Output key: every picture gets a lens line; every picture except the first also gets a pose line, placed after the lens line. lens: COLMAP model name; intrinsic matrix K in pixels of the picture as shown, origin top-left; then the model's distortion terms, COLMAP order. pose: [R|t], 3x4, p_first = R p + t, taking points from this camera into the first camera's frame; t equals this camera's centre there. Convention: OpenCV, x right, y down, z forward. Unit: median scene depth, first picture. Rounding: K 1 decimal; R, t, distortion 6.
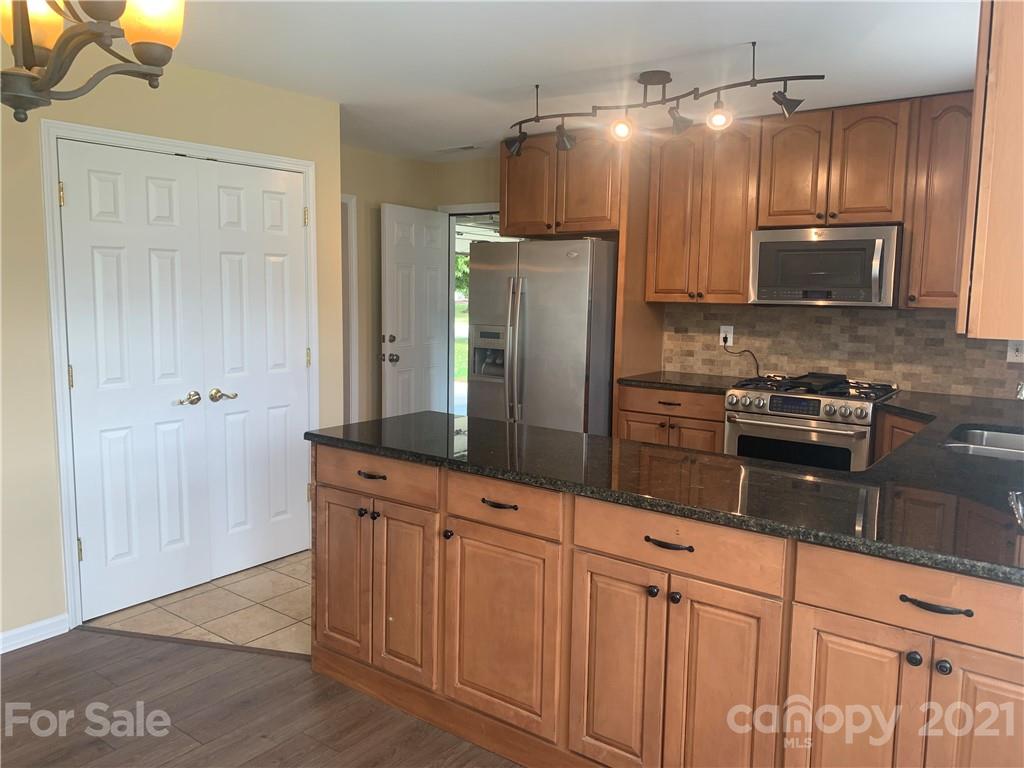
lens RADIAL K [[769.6, 0, 501.8], [0, 769.6, 379.4], [0, 0, 1]] dist [0.016086, -0.026492]
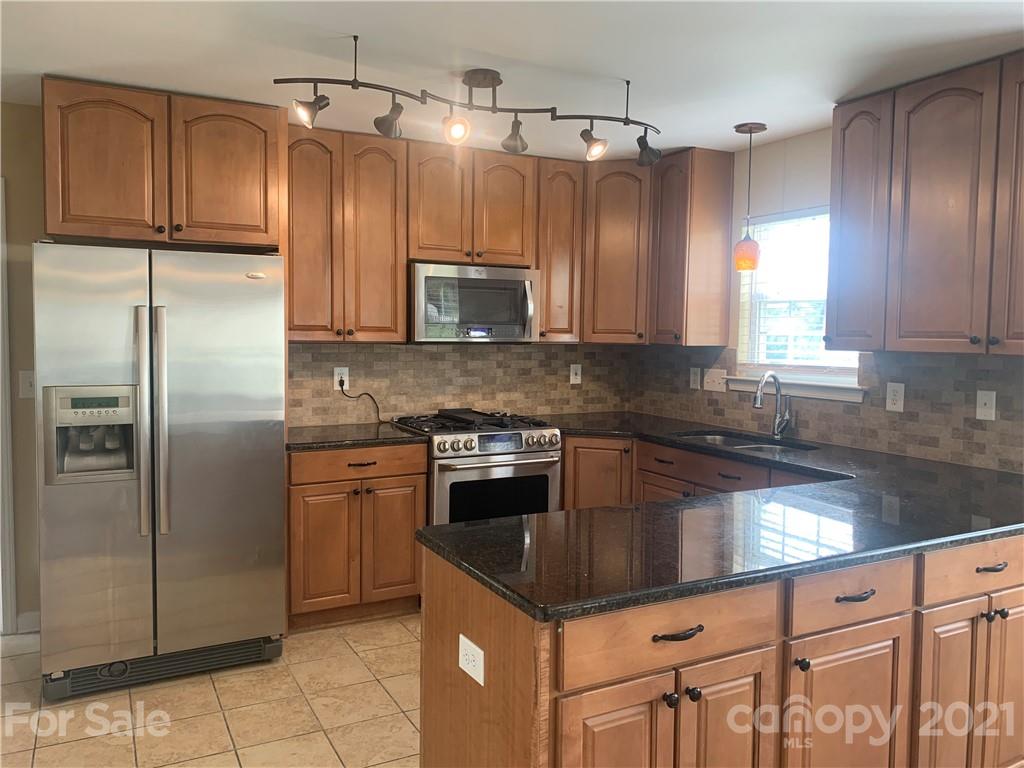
lens RADIAL K [[769.6, 0, 505.3], [0, 769.6, 384.4], [0, 0, 1]] dist [0.016086, -0.026492]
pose [[0.434803, -0.071165, 0.897709, -0.453122], [0.103198, 0.994243, 0.028834, -0.061799], [-0.894593, 0.080105, 0.439644, 0.496692]]
